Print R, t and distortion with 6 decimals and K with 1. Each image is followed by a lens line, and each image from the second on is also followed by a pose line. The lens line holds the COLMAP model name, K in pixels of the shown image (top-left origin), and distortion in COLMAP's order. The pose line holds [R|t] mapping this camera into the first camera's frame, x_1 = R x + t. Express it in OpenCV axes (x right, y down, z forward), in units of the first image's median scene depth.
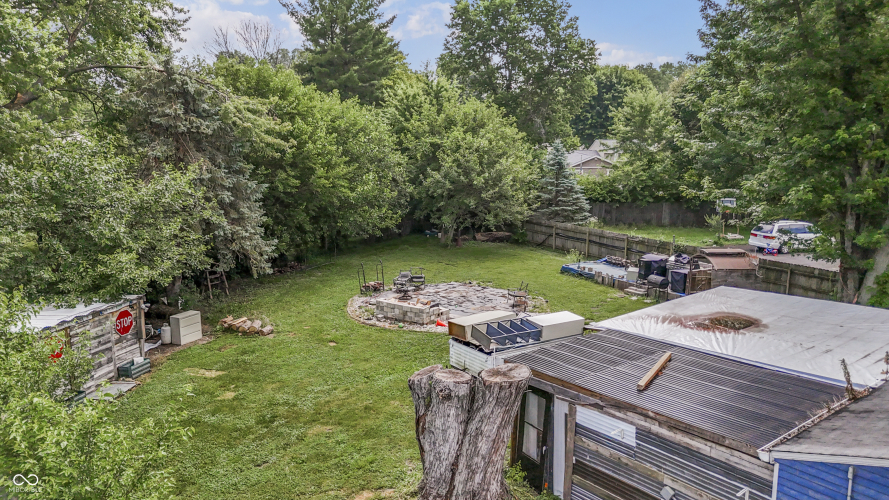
lens RADIAL K [[657.9, 0, 447.2], [0, 657.9, 247.5], [0, 0, 1]] dist [0.053920, -0.034638]
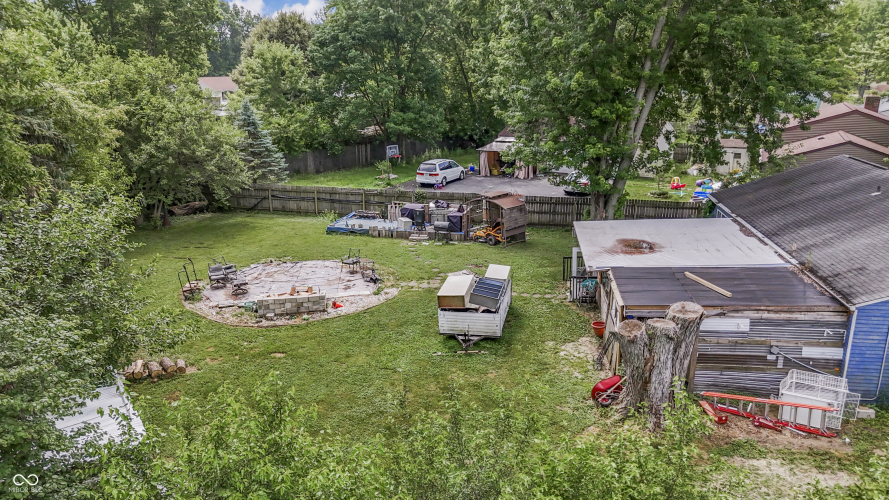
lens RADIAL K [[657.9, 0, 448.1], [0, 657.9, 253.4], [0, 0, 1]] dist [0.053920, -0.034638]
pose [[0.702289, -0.204399, 0.681918, -0.553194], [0.127321, 0.978513, 0.162176, -0.102306], [-0.700414, -0.027072, 0.713223, 0.155775]]
